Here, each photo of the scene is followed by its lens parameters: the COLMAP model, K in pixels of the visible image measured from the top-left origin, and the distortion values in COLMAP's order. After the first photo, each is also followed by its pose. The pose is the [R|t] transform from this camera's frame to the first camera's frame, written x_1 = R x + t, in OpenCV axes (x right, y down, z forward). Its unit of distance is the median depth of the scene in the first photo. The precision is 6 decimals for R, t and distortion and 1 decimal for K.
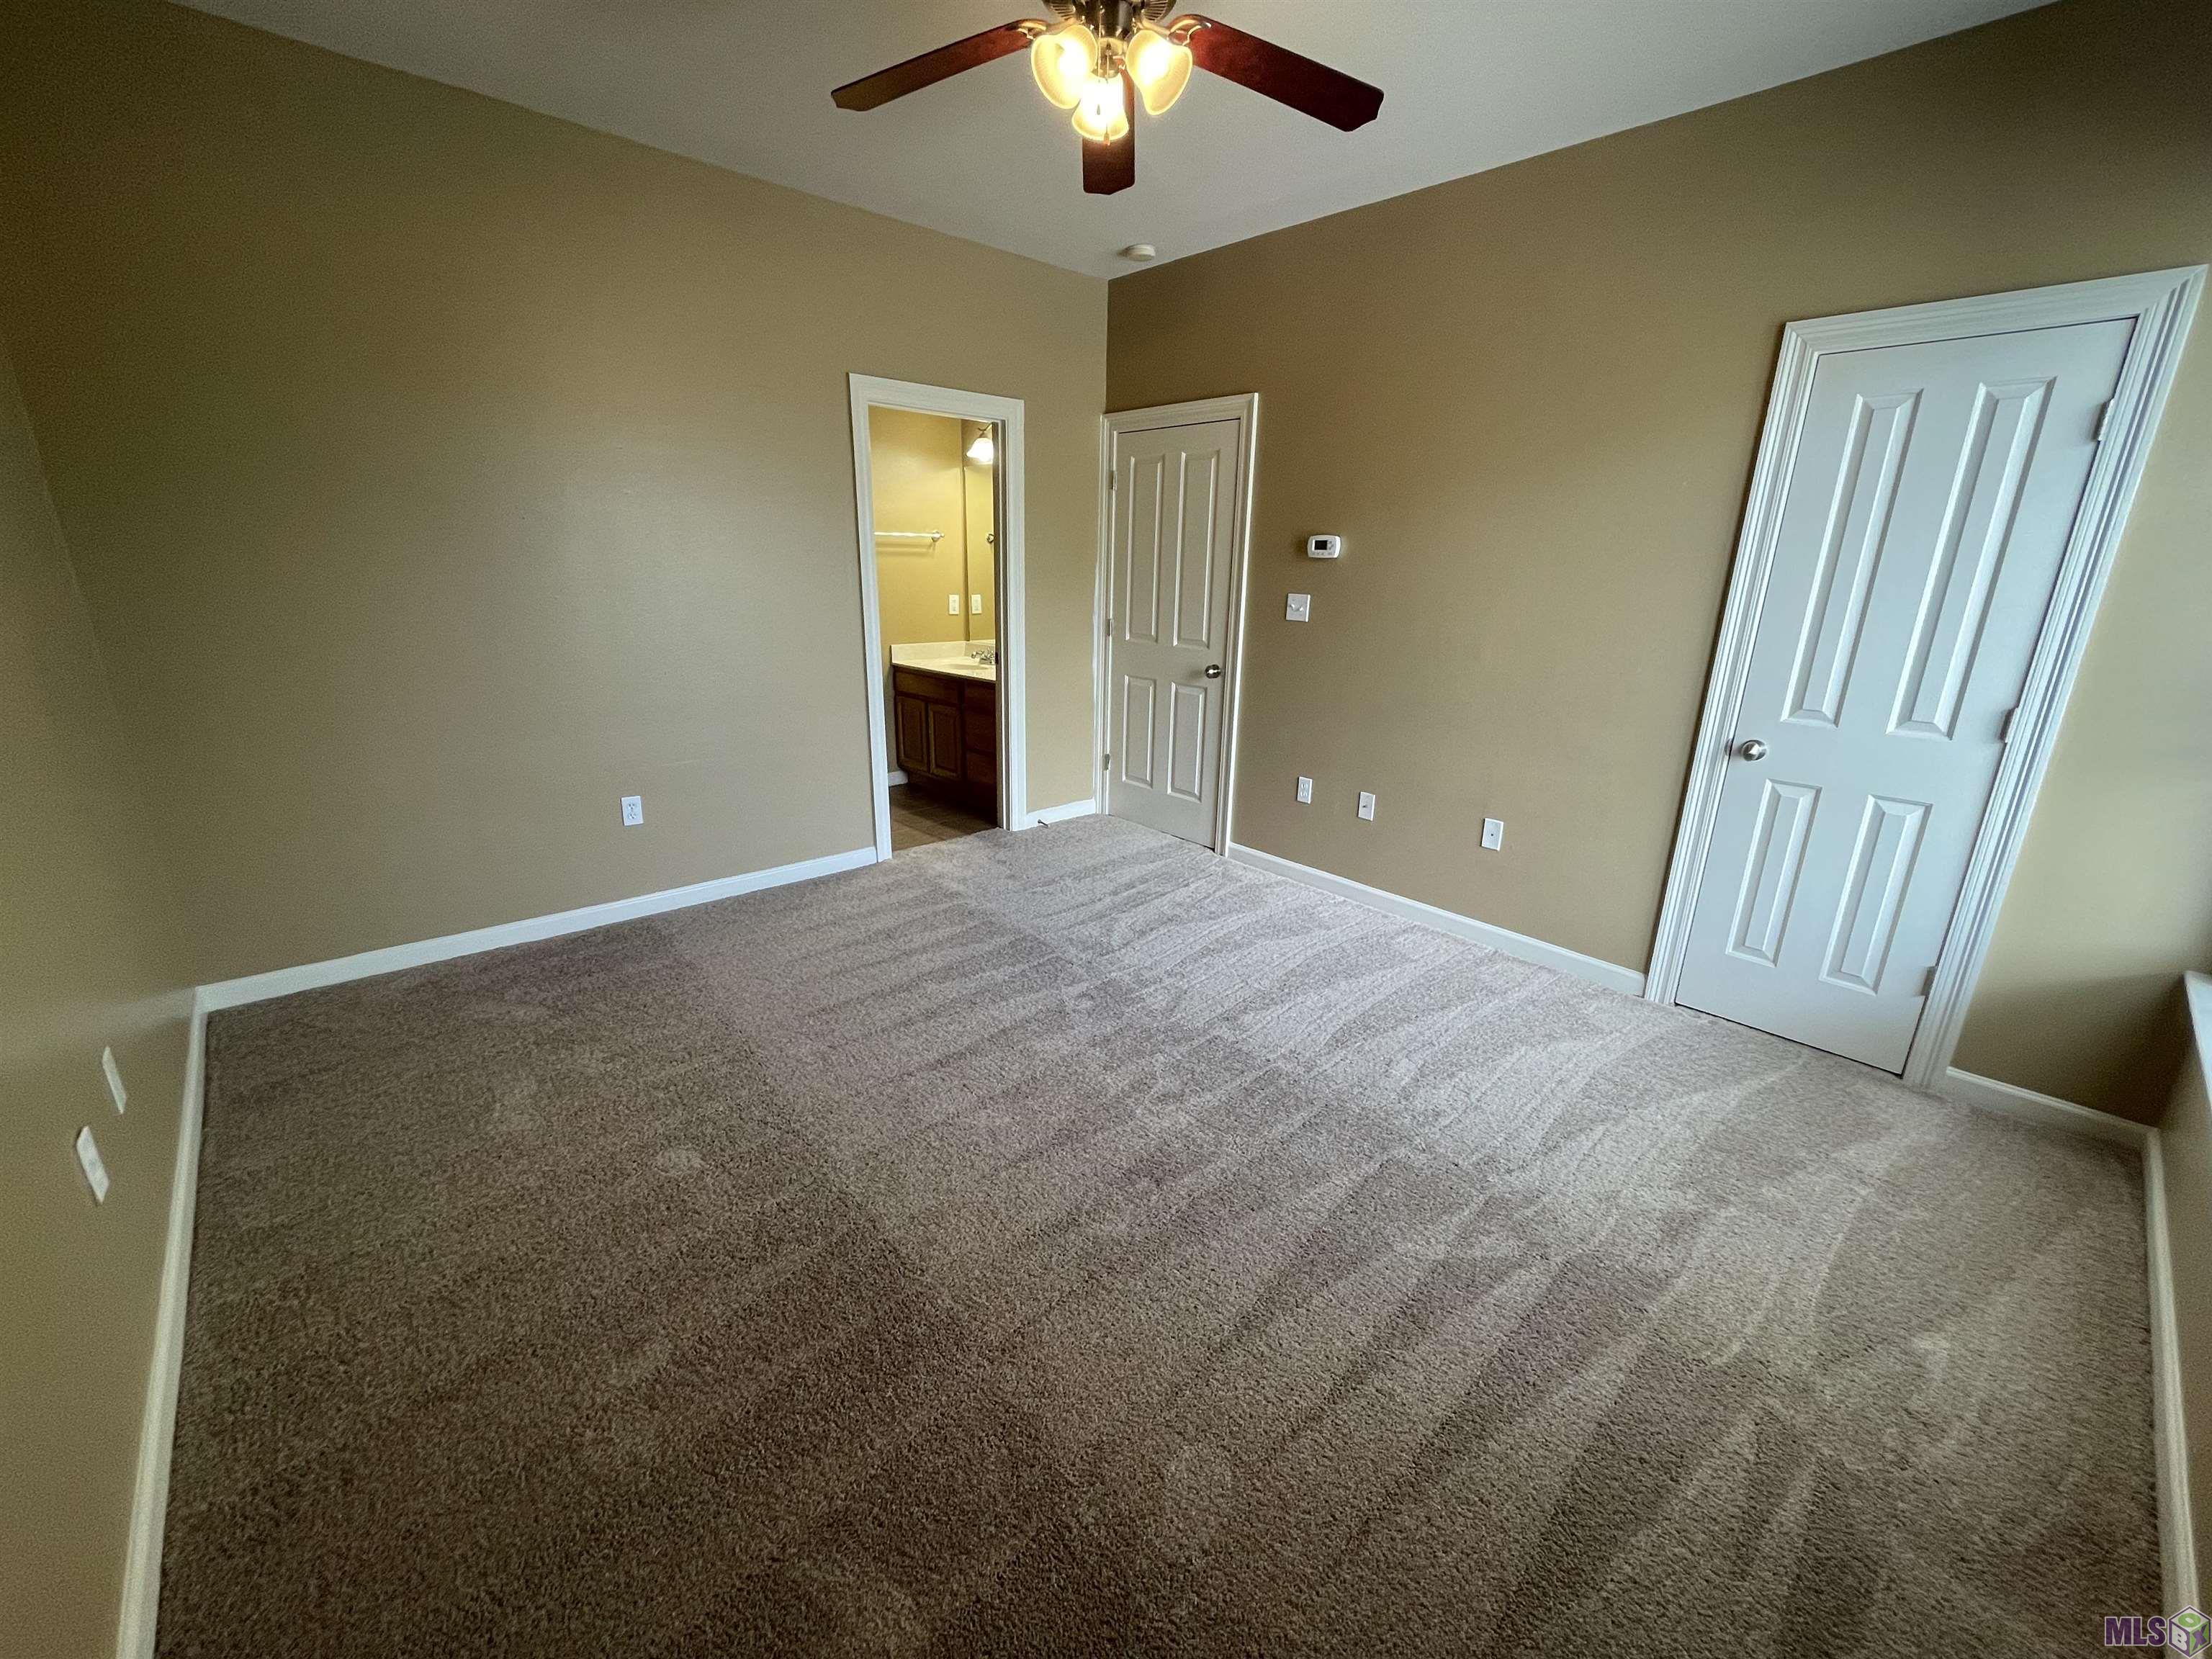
lens RADIAL K [[896.1, 0, 1110.2], [0, 896.1, 829.7], [0, 0, 1]] dist [-0.000607, -0.000463]
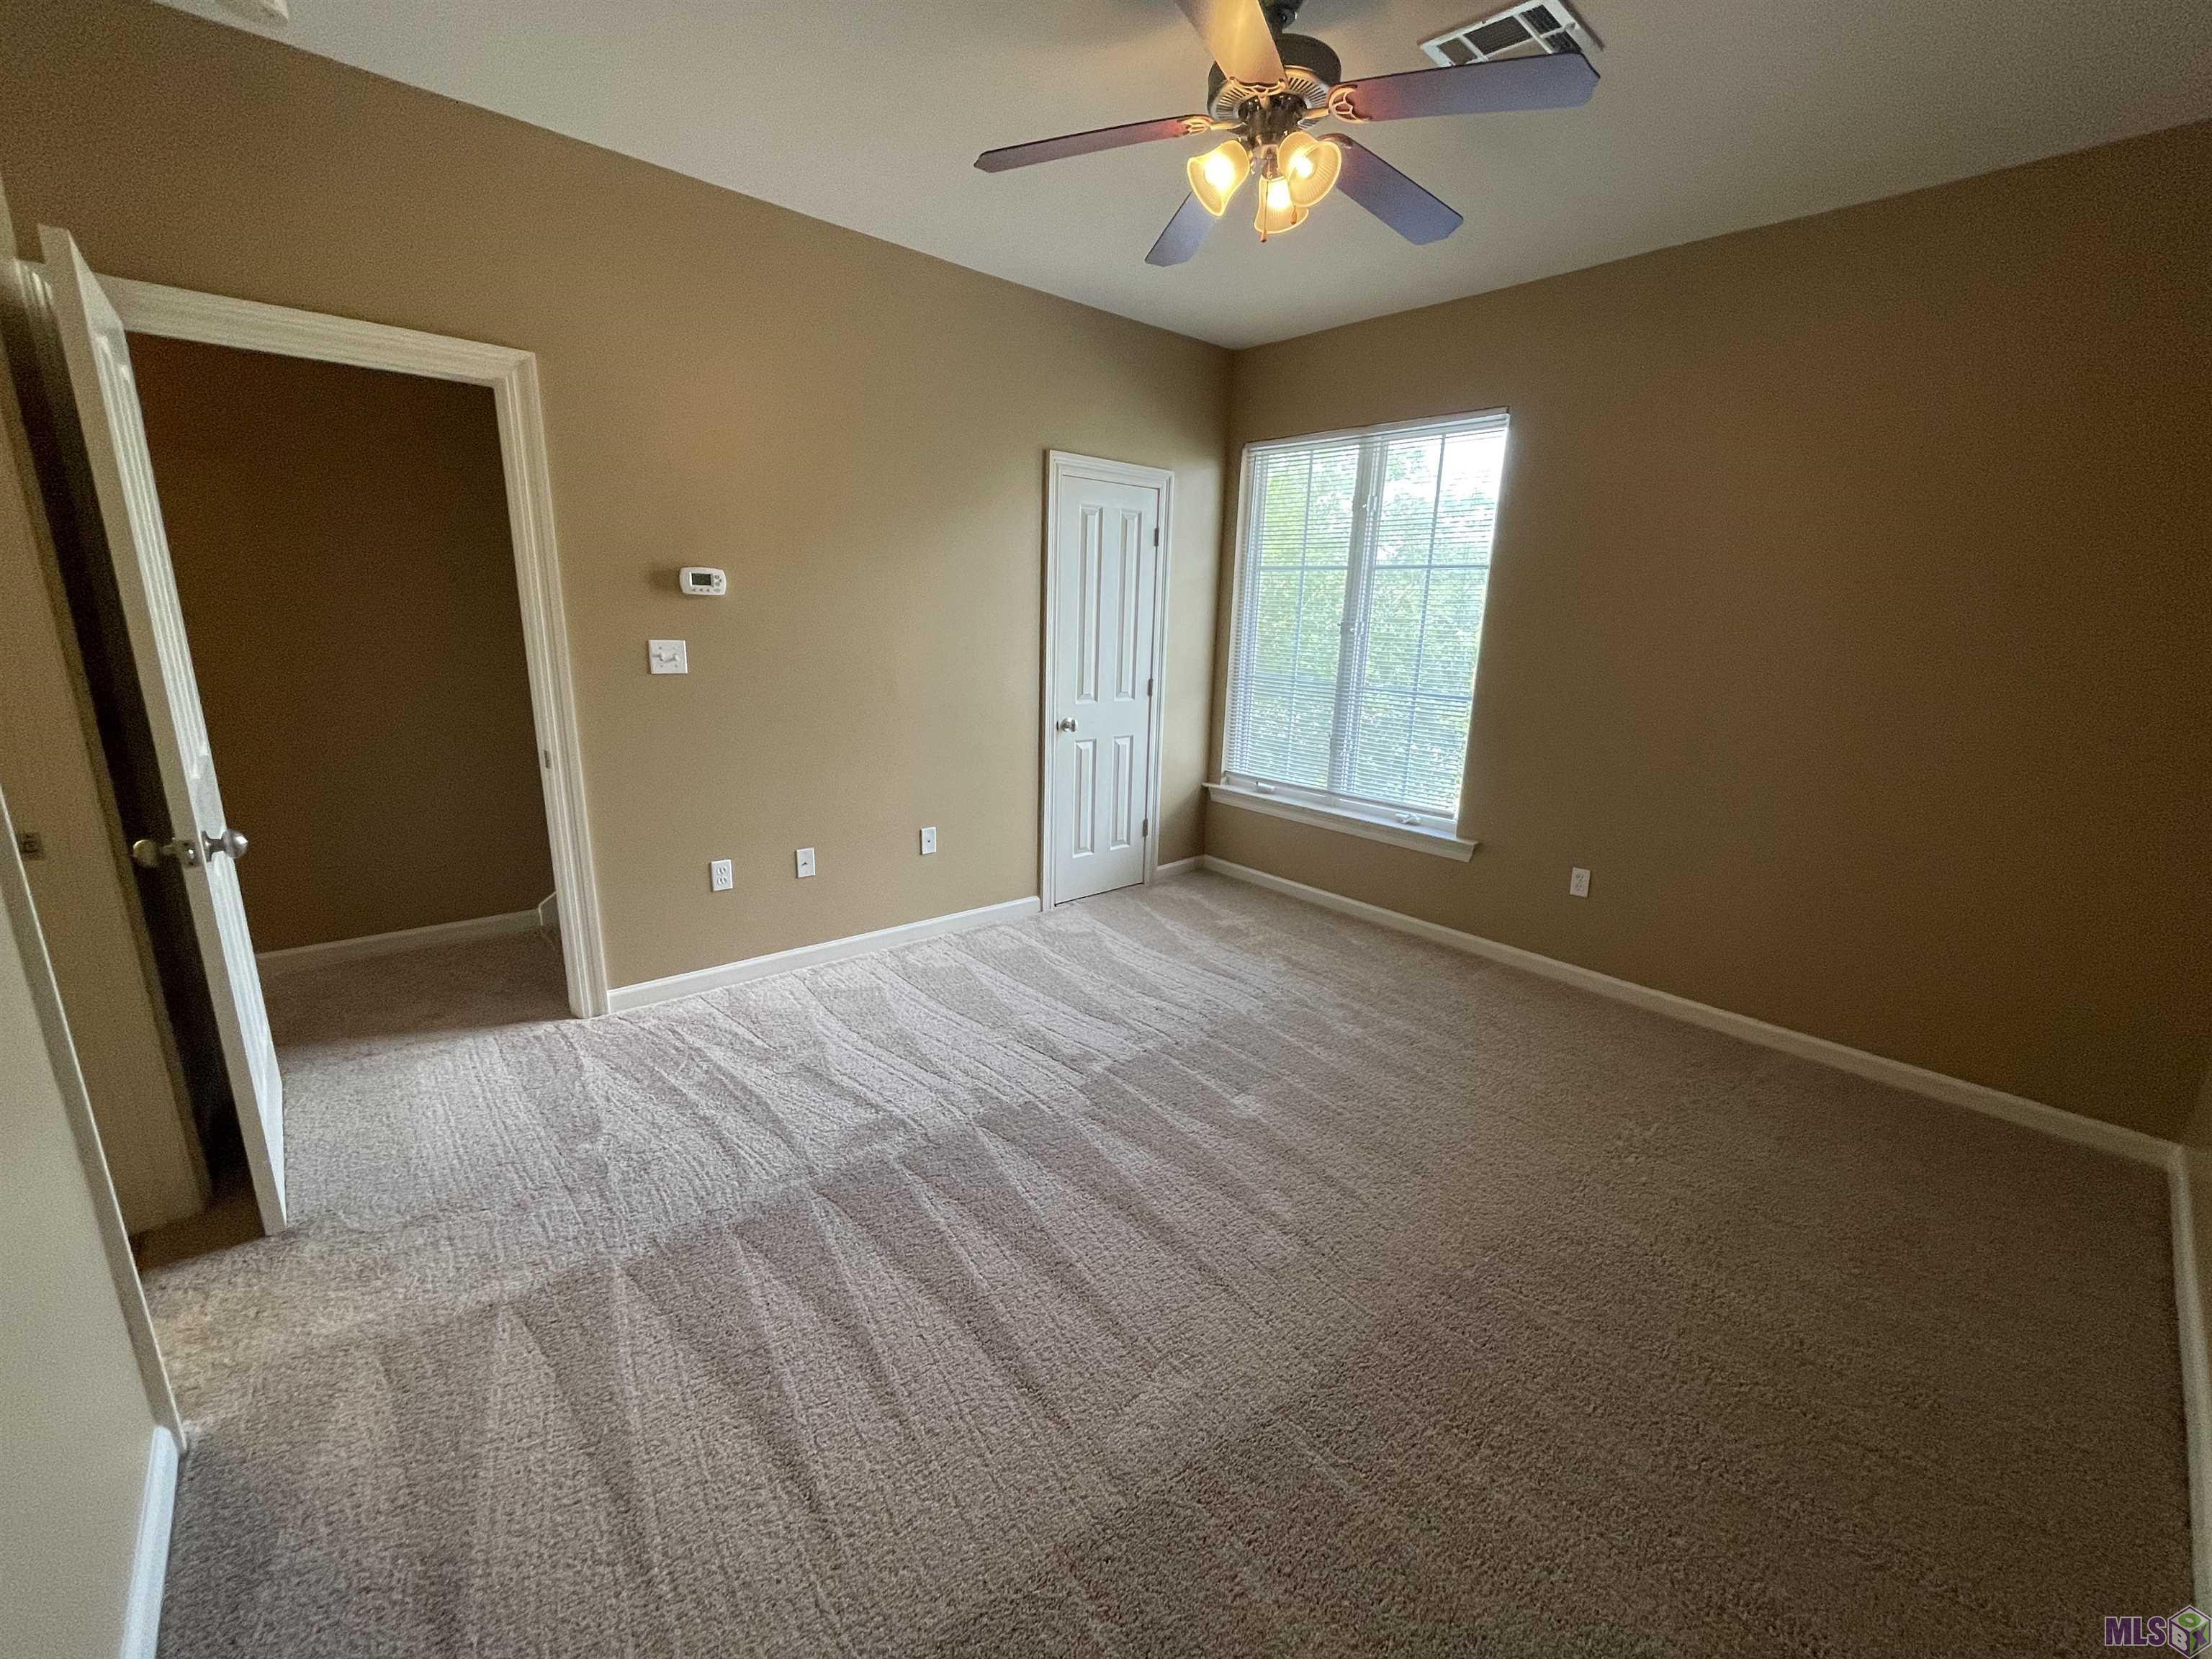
lens RADIAL K [[891.0, 0, 1106.0], [0, 891.0, 829.5], [0, 0, 1]] dist [-0.006397, -0.000170]
pose [[0.014083, -0.260305, 0.965424, -0.659810], [0.261267, 0.932935, 0.247734, -0.231156], [-0.965164, 0.248745, 0.081148, 0.701008]]
